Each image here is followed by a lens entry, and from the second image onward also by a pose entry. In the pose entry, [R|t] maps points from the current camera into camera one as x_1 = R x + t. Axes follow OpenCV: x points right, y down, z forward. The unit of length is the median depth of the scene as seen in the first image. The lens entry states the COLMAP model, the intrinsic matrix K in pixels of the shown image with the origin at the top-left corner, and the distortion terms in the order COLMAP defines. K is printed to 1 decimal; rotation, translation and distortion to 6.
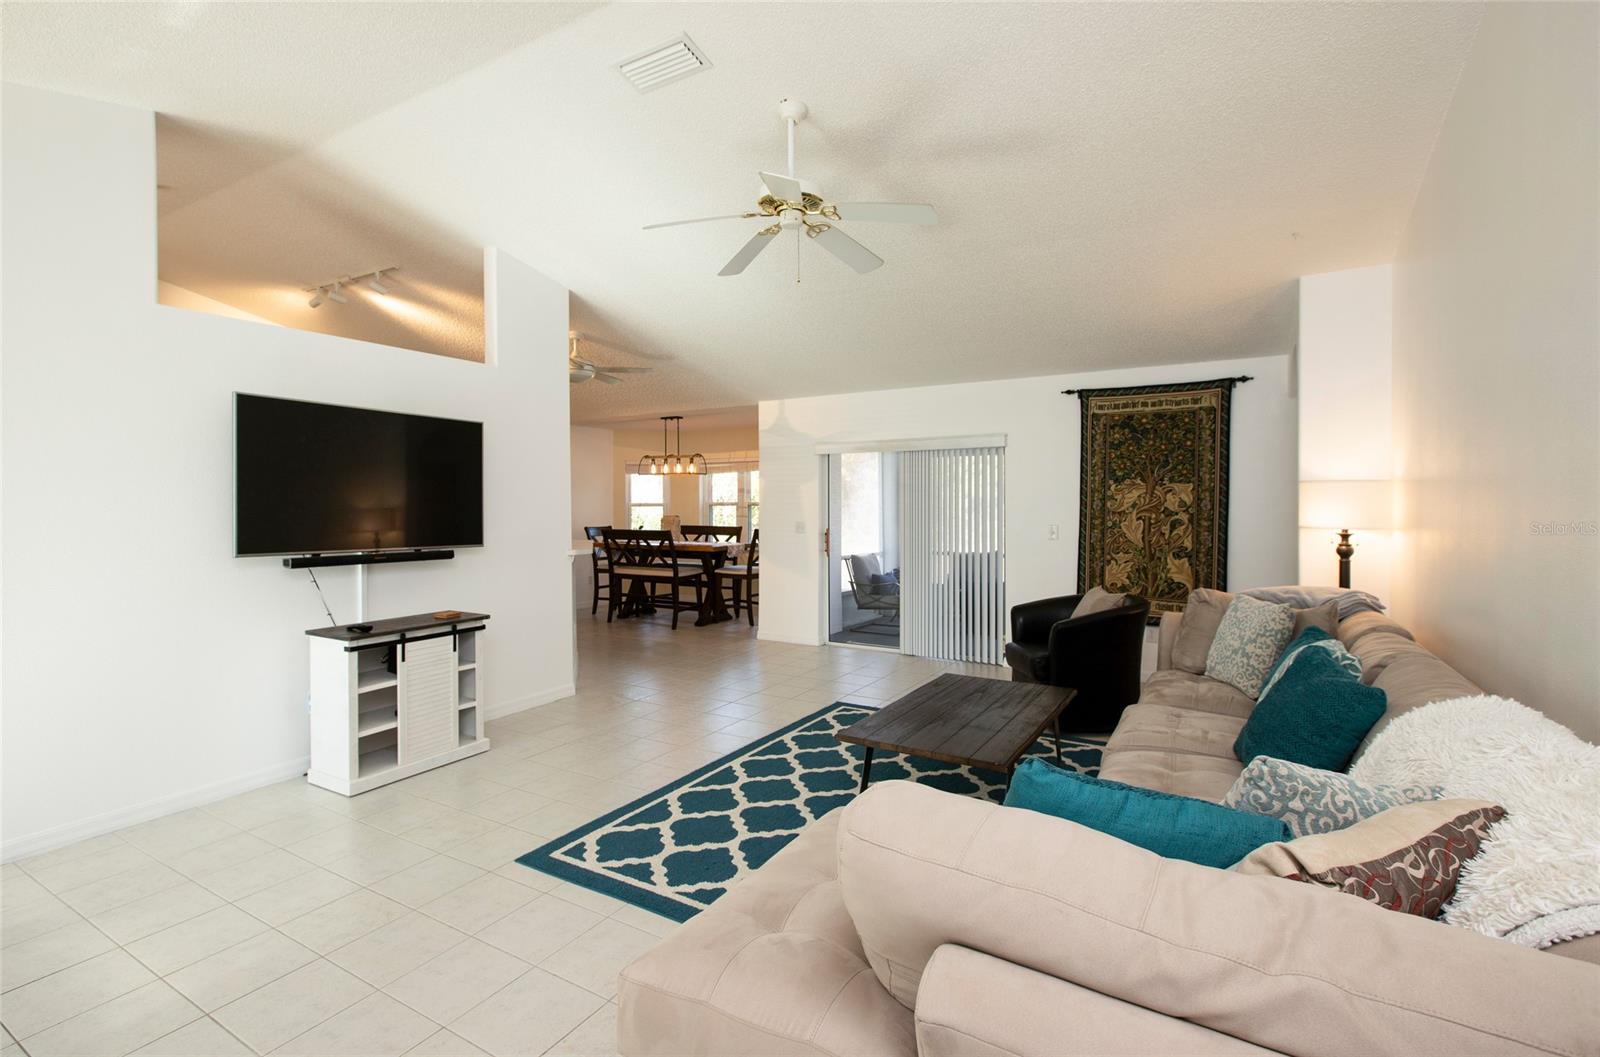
lens RADIAL K [[730.7, 0, 797.8], [0, 730.7, 511.9], [0, 0, 1]] dist [0.008093, -0.000140]
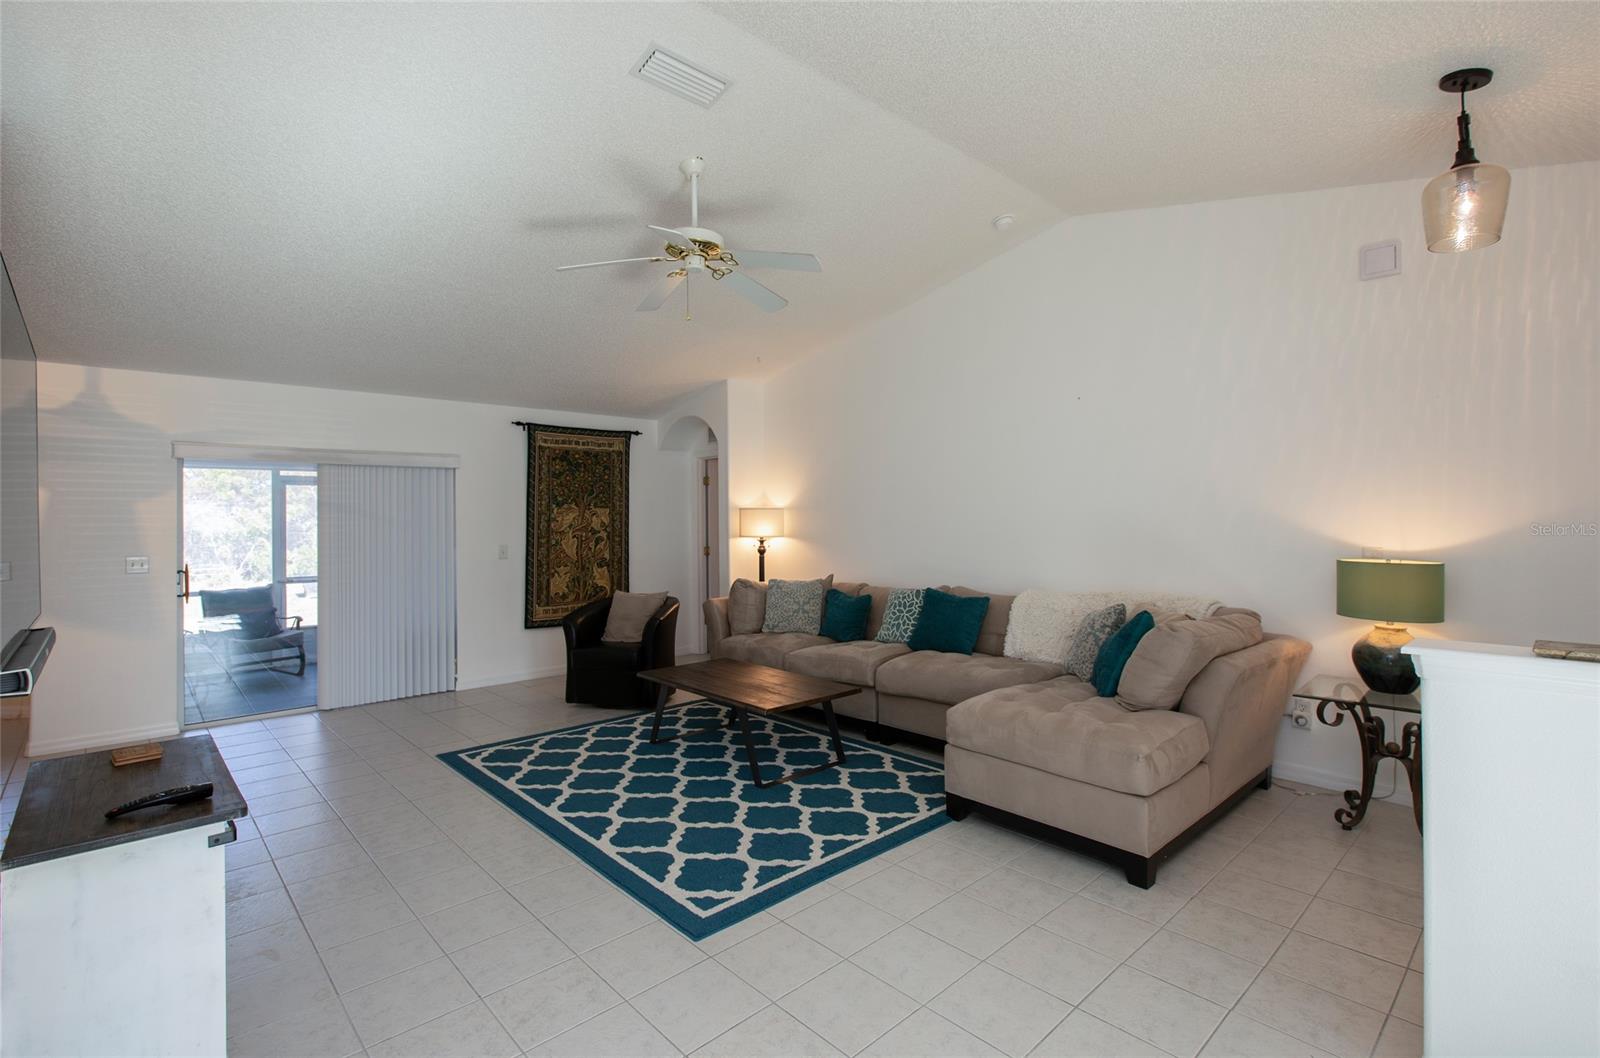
lens RADIAL K [[730.7, 0, 768.6], [0, 730.7, 516.8], [0, 0, 1]] dist [0.008093, -0.000140]
pose [[0.317176, 0.004278, 0.948357, -0.590199], [0.021929, 0.999689, -0.011844, -0.002545], [-0.948113, 0.024553, 0.316984, 0.321118]]
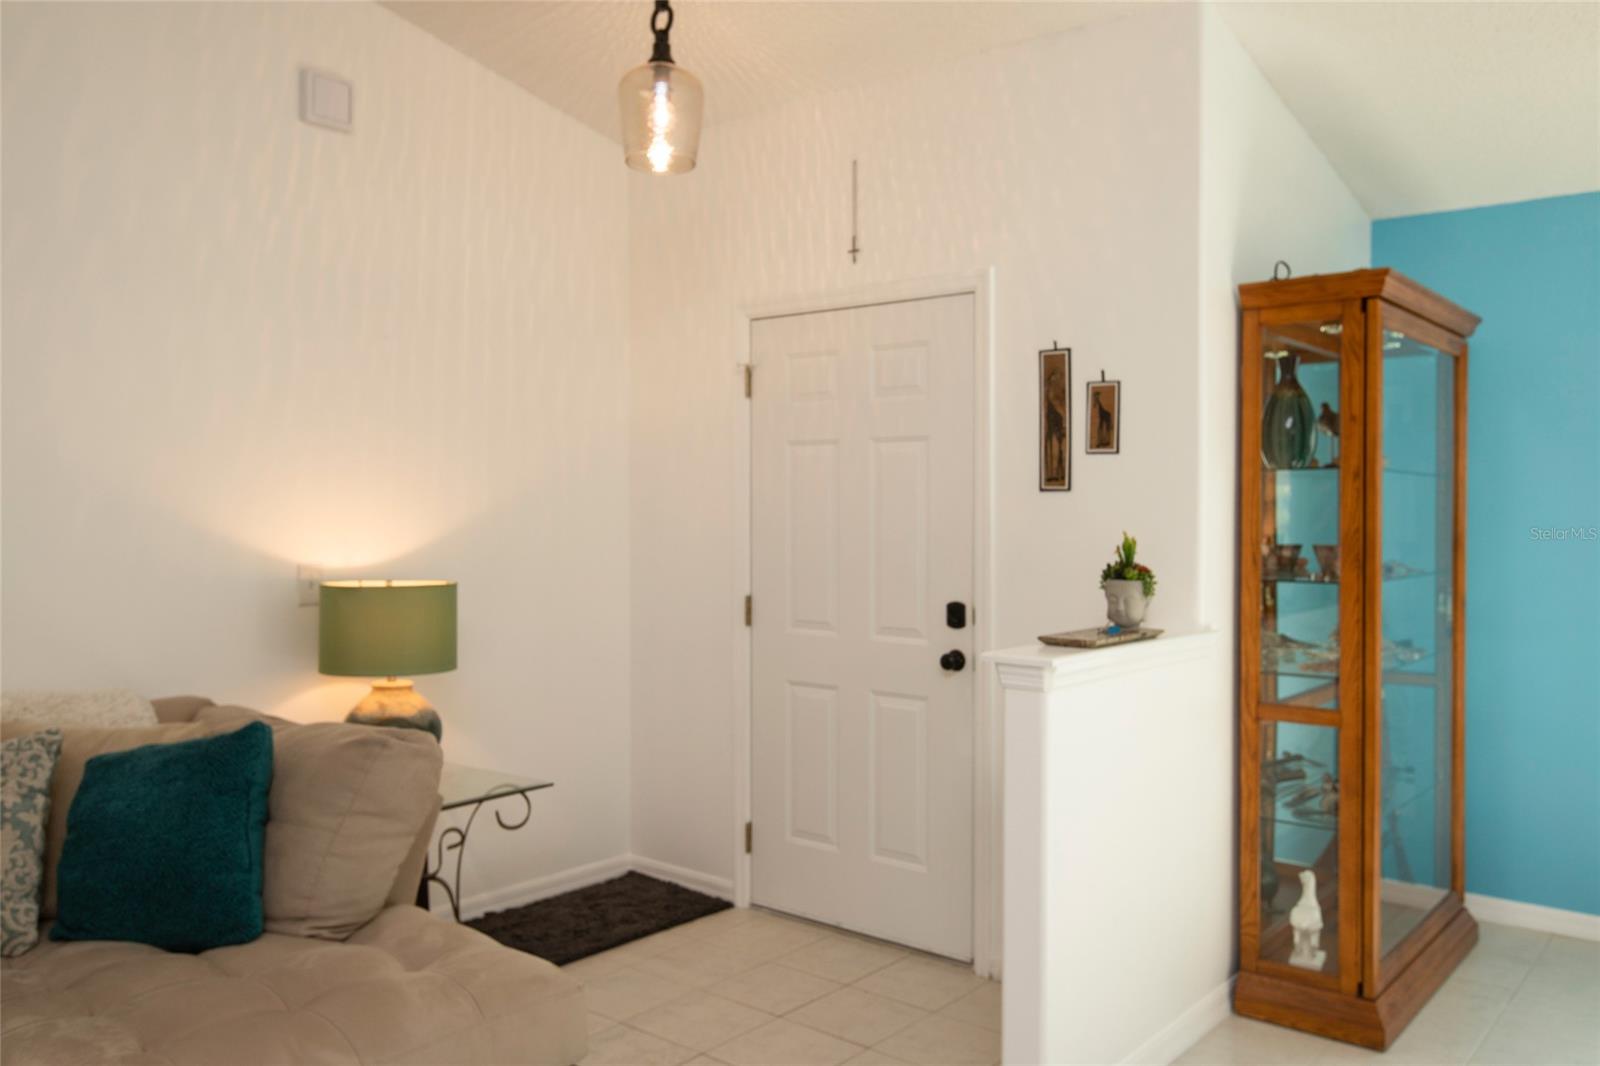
lens RADIAL K [[1255.9, 0, 822.0], [0, 1255.9, 531.1], [0, 0, 1]] dist [0.037491, -0.005298]
pose [[-0.987009, 0.000244, 0.160662, -0.204712], [0.005196, 0.999524, 0.030407, -0.008932], [-0.160578, 0.030847, -0.986541, 0.642522]]
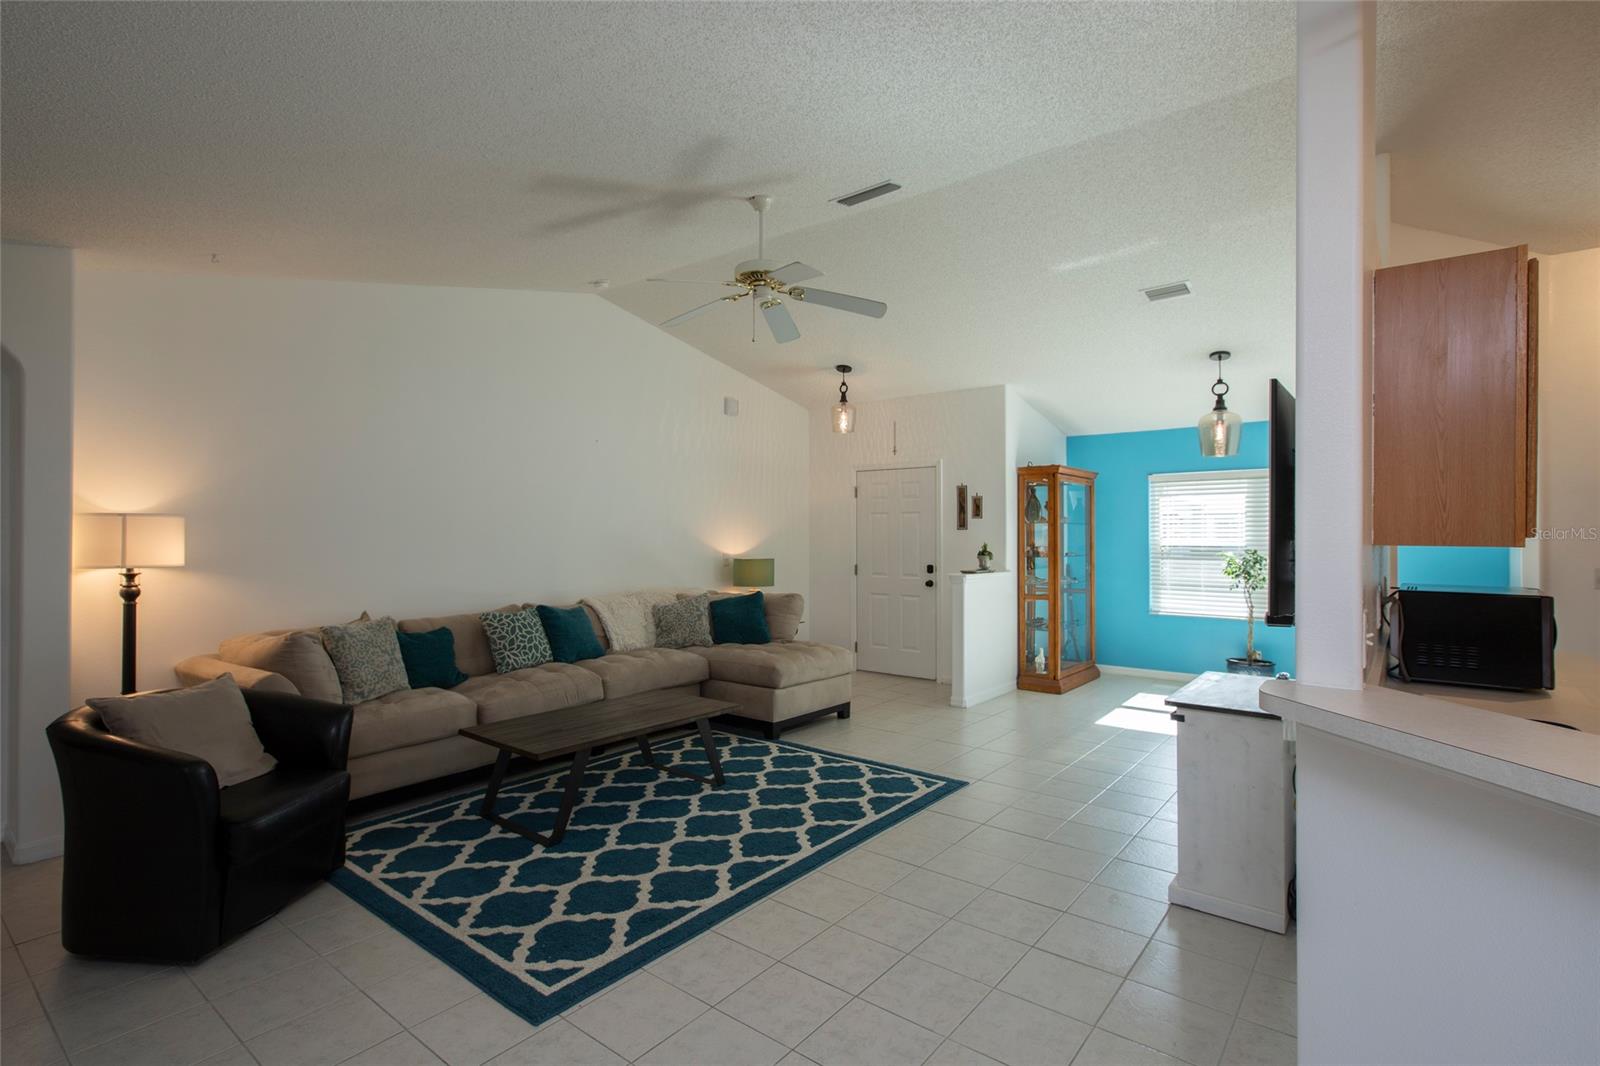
lens RADIAL K [[779.0, 0, 797.8], [0, 779.0, 530.4], [0, 0, 1]] dist [0.015357, -0.000817]
pose [[-0.988468, 0.006397, 0.151297, -0.146262], [0.007111, 0.999966, 0.004178, -0.014830], [-0.151265, 0.005206, -0.988480, 1.293178]]
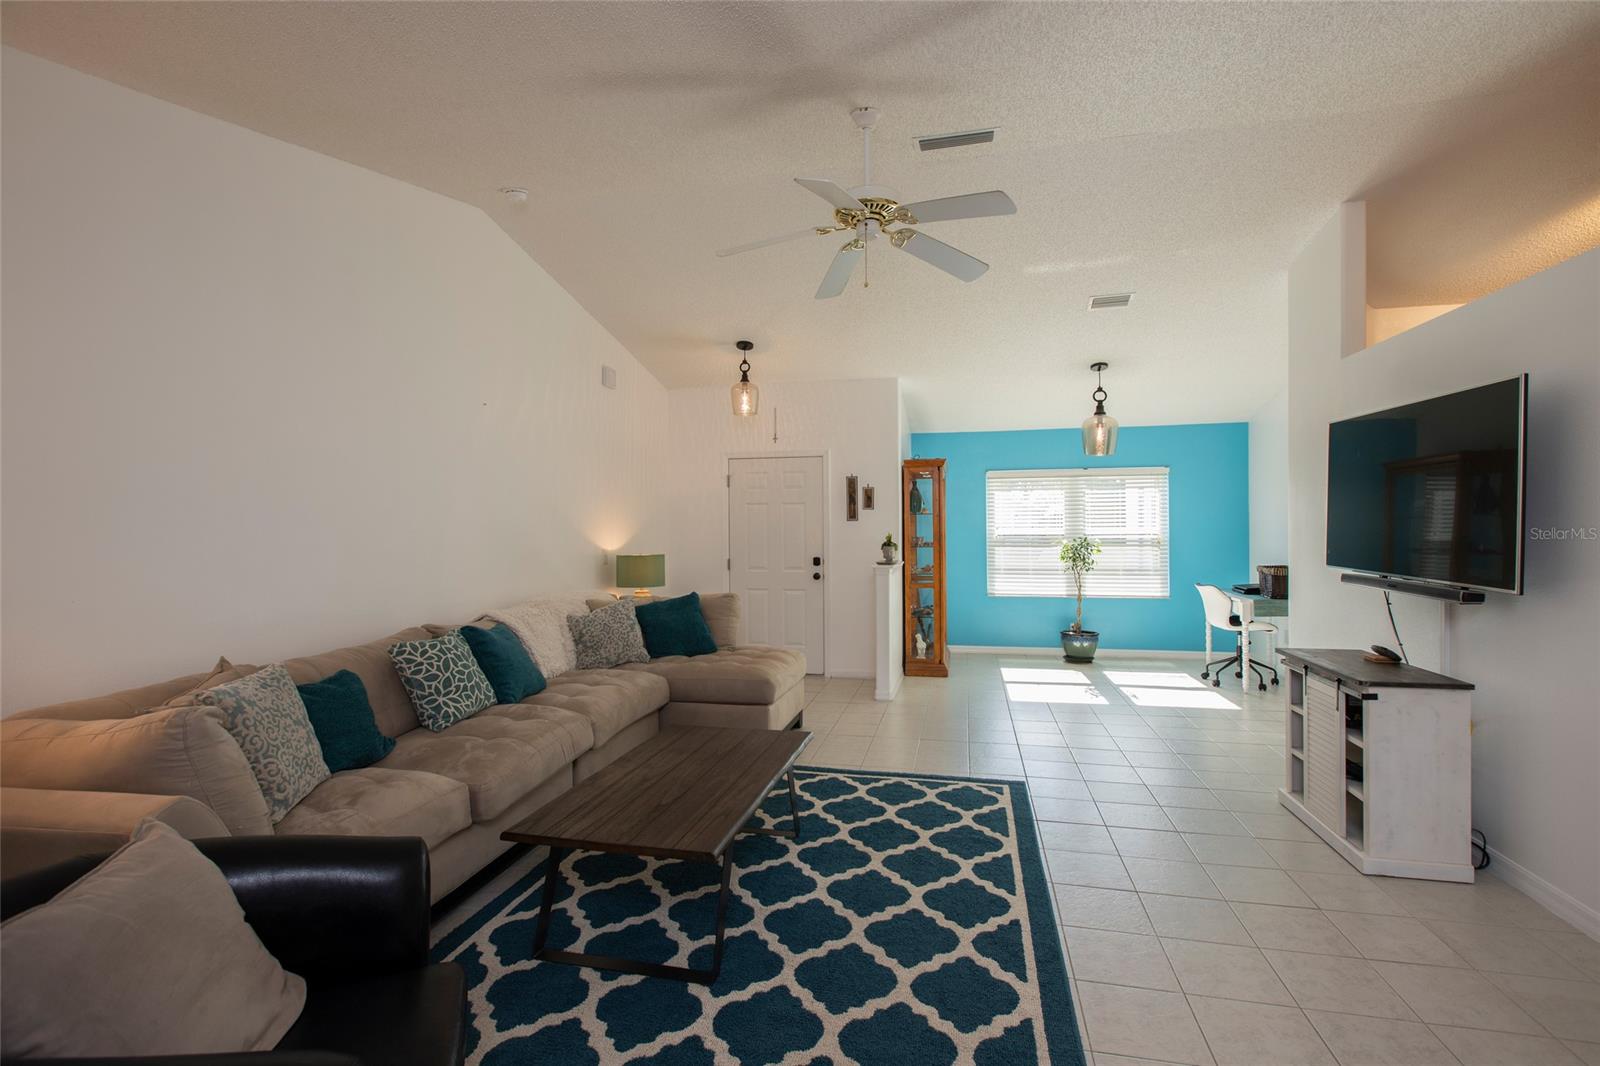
lens RADIAL K [[730.7, 0, 810.3], [0, 730.7, 527.5], [0, 0, 1]] dist [0.008093, -0.000140]
pose [[-0.950475, 0.012080, -0.310567, 0.212605], [0.009255, 0.999901, 0.010569, -0.011414], [0.310664, 0.007171, -0.950493, 1.100348]]
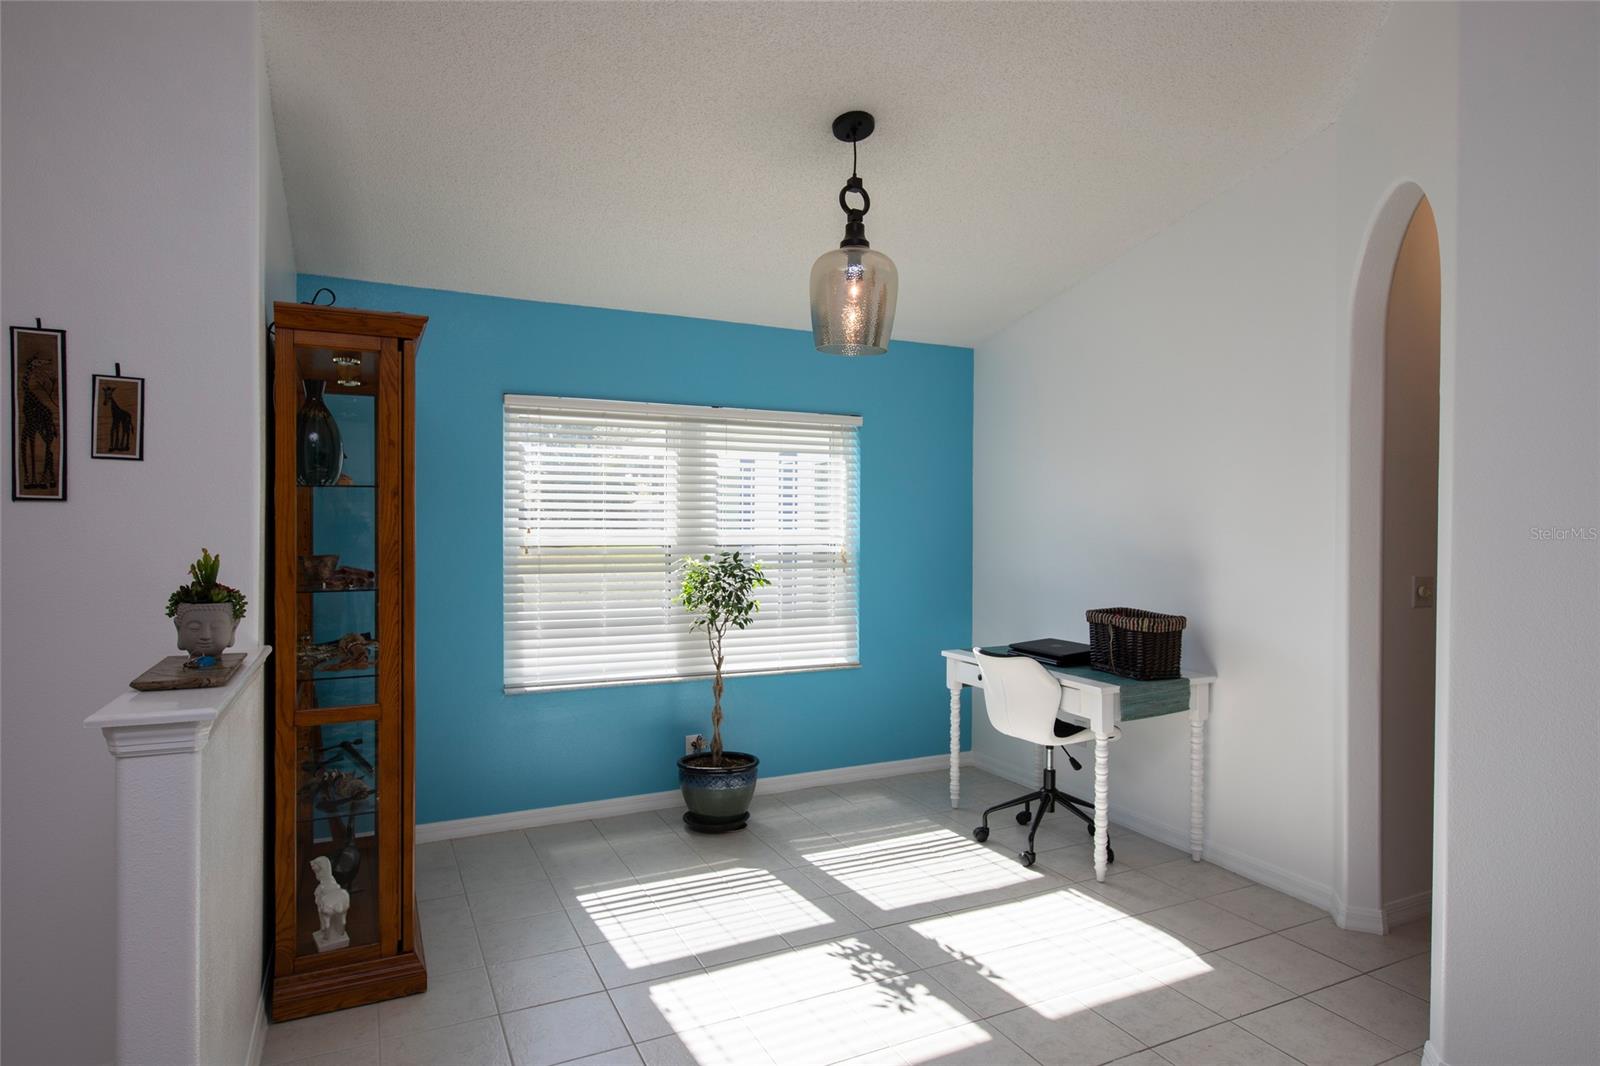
lens RADIAL K [[870.9, 0, 809.9], [0, 870.9, 522.2], [0, 0, 1]] dist [-0.000010, -0.001749]
pose [[-0.545224, 0.002665, -0.838286, -0.092100], [-0.007497, 0.999939, 0.008055, -0.005844], [0.838257, 0.010676, -0.545171, 0.459315]]
